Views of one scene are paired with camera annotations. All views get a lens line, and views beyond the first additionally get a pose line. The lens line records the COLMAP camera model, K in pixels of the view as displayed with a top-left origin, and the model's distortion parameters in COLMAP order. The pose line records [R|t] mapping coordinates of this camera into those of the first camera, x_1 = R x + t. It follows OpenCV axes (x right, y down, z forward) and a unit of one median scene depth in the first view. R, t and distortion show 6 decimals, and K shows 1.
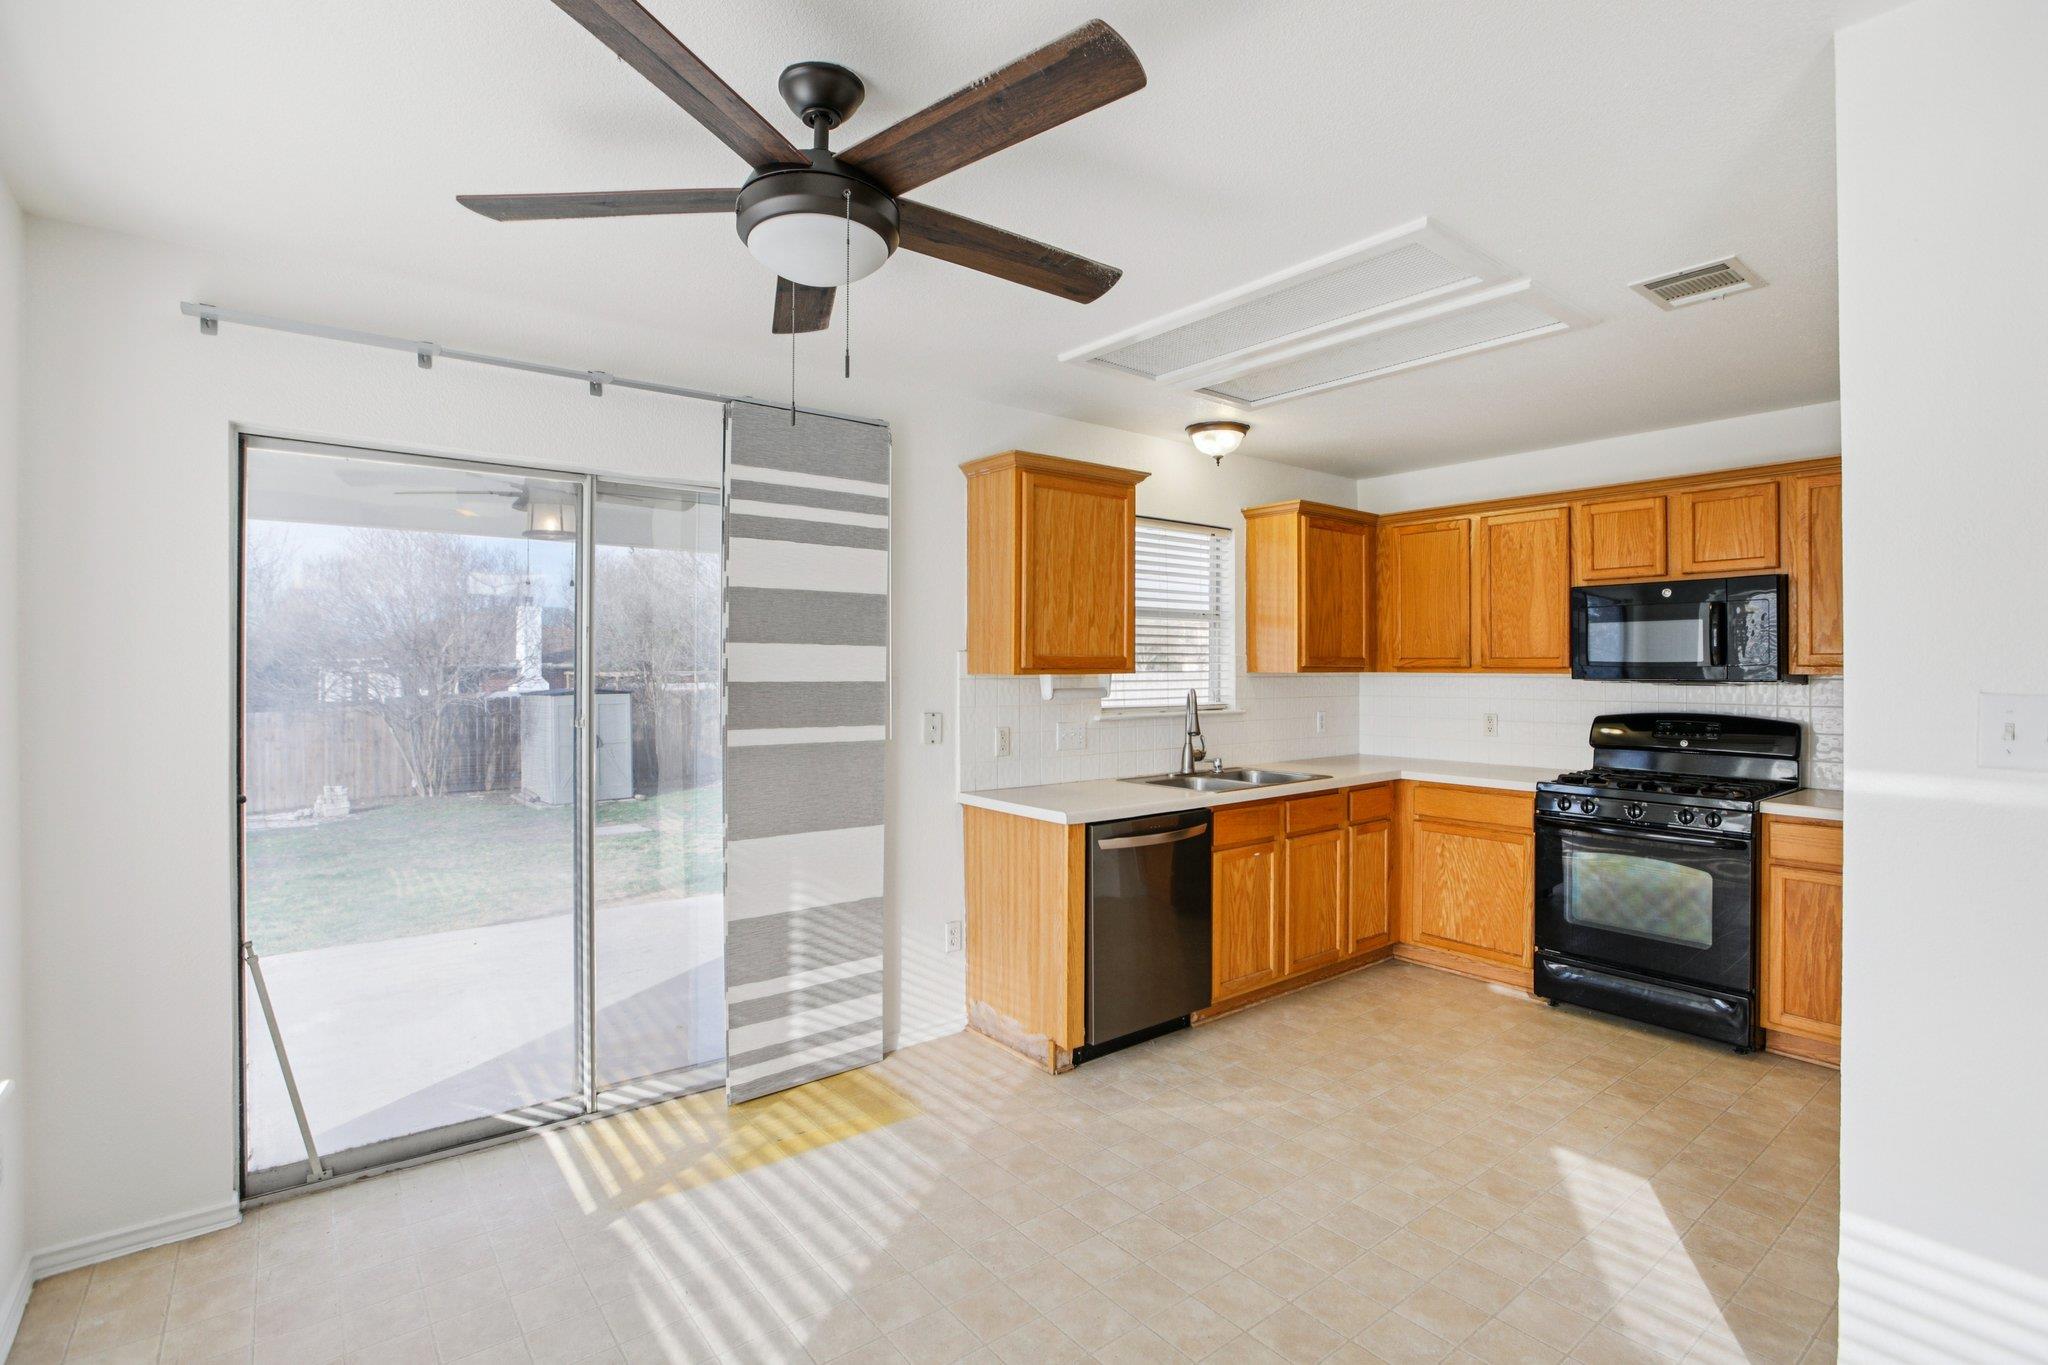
lens RADIAL K [[1001.1, 0, 1015.8], [0, 1001.1, 672.6], [0, 0, 1]] dist [0.001681, 0.000546]
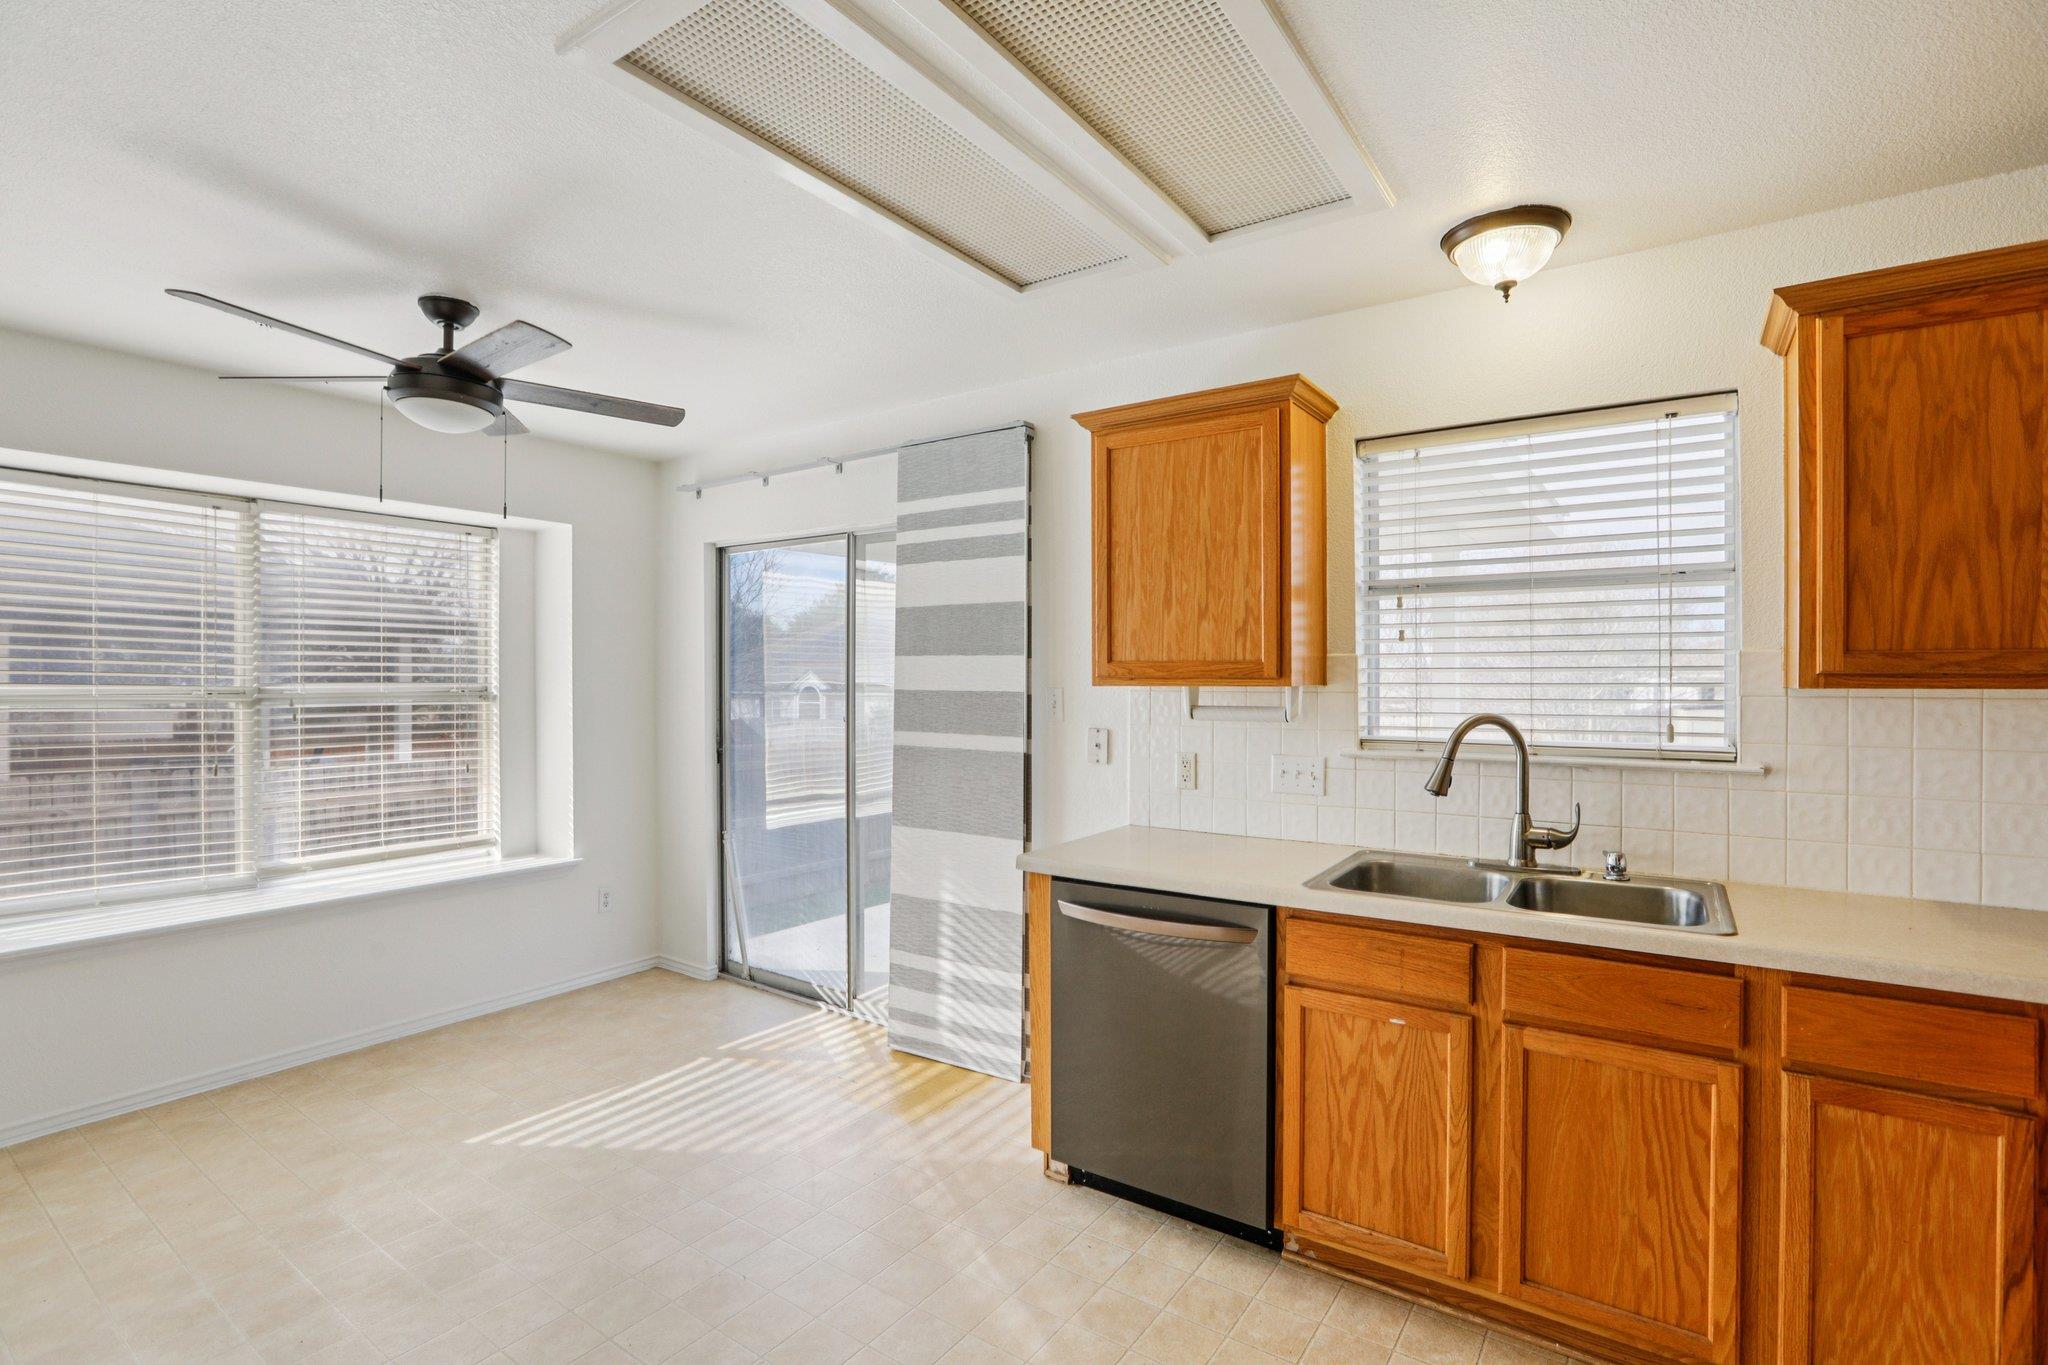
lens RADIAL K [[986.6, 0, 976.1], [0, 986.6, 685.5], [0, 0, 1]] dist [-0.002463, -0.000097]
pose [[0.262366, 0.007342, -0.964940, 0.792542], [-0.006894, 0.999960, 0.005735, -0.002141], [0.964944, 0.005147, 0.262406, 0.729083]]
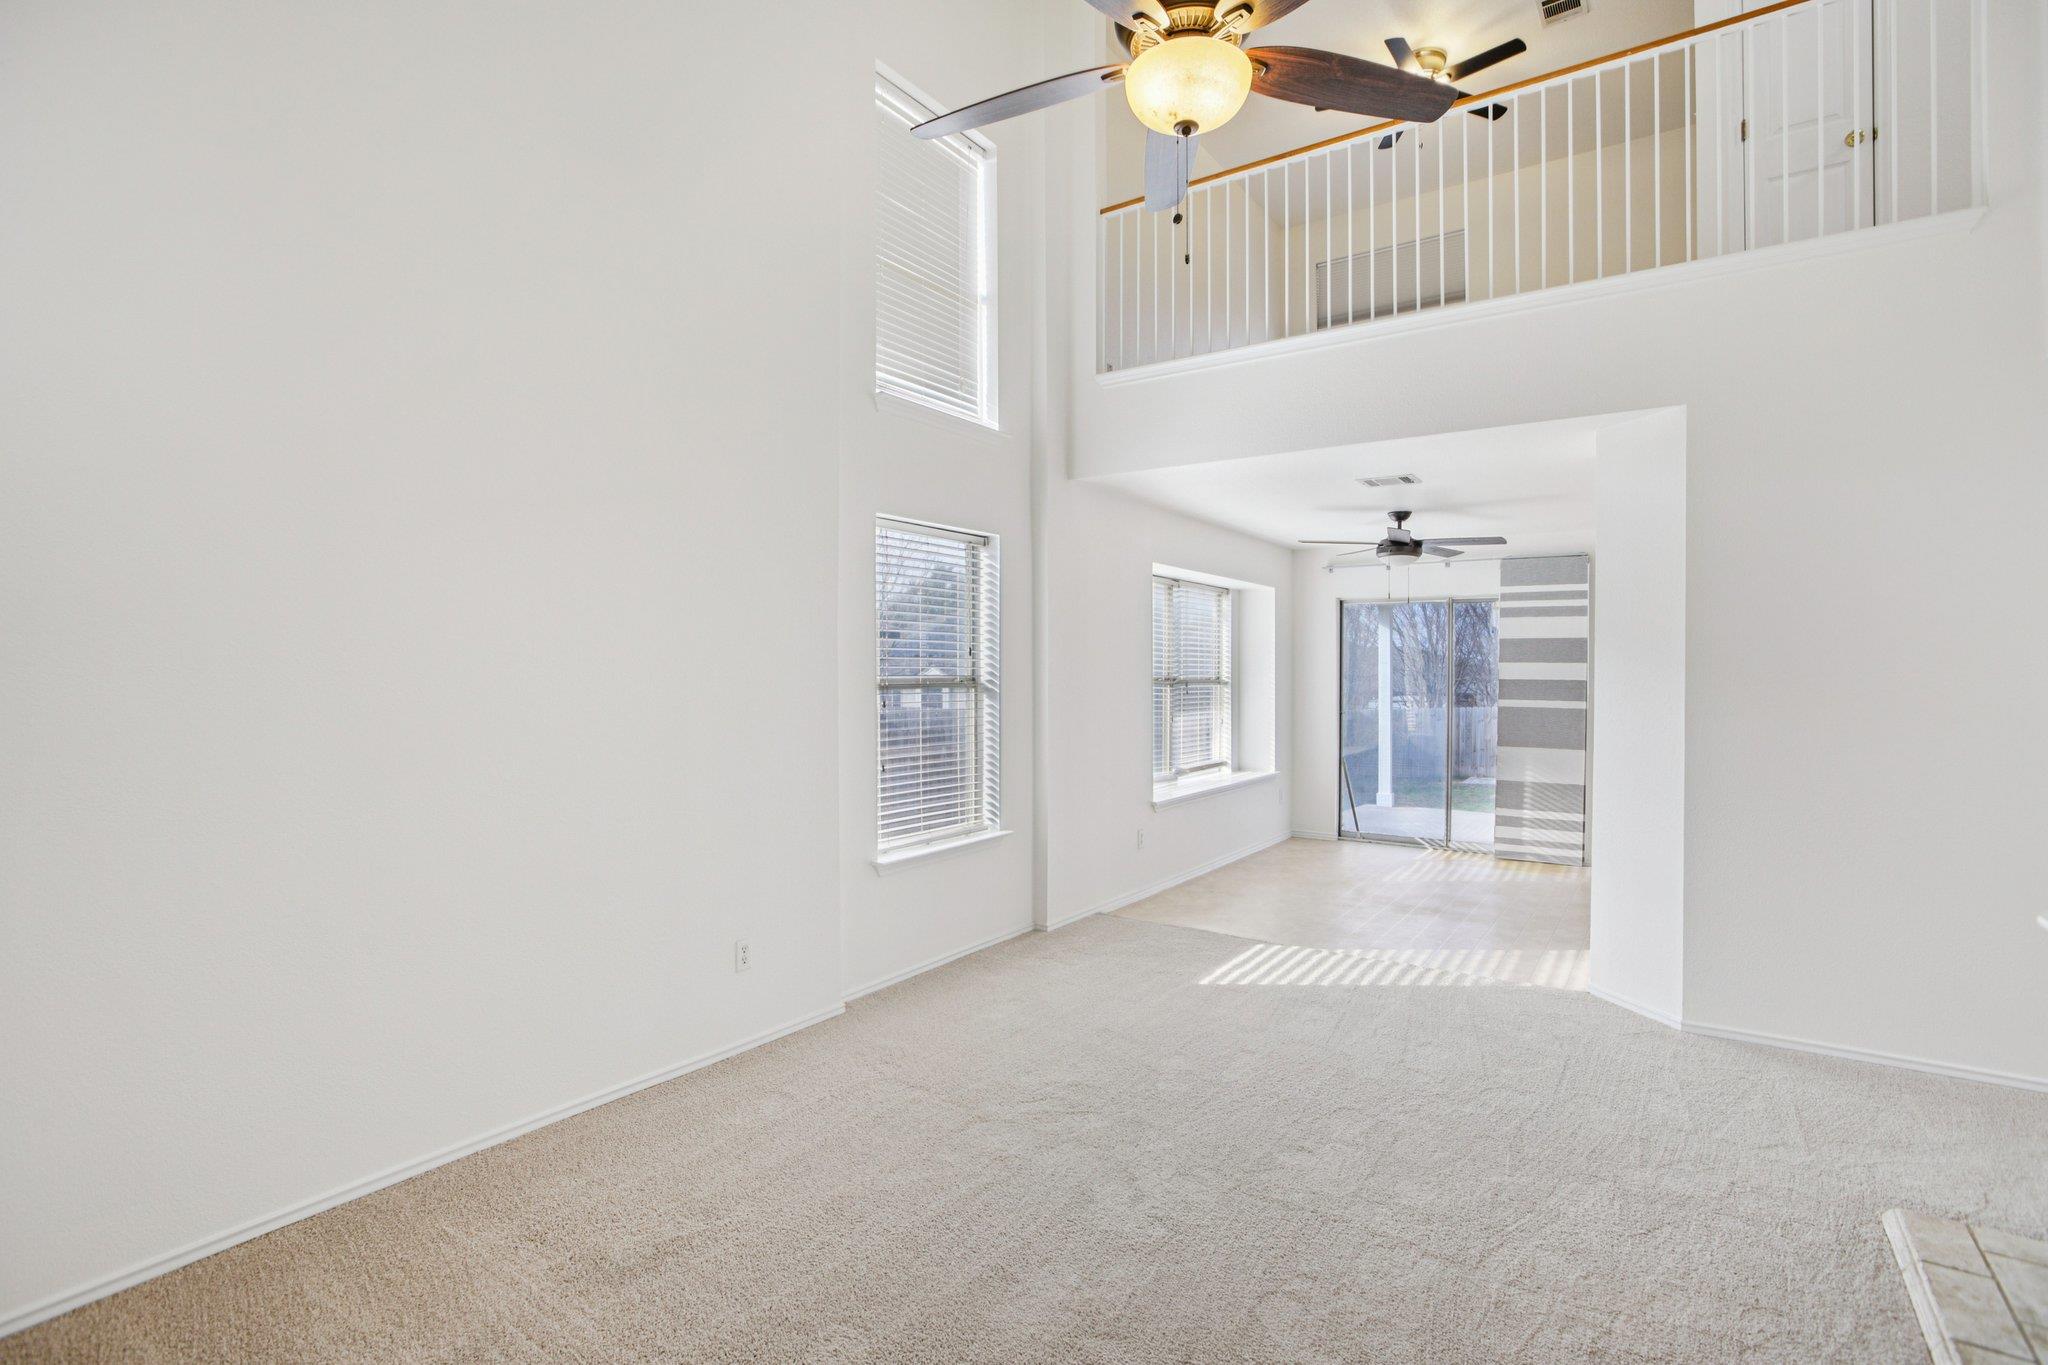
lens RADIAL K [[1001.1, 0, 1015.8], [0, 1001.1, 672.6], [0, 0, 1]] dist [0.001681, 0.000546]
pose [[0.302786, 0.004214, -0.953049, 1.499665], [-0.009241, 0.999956, 0.001485, 0.001130], [0.953014, 0.008358, 0.302811, -0.741089]]
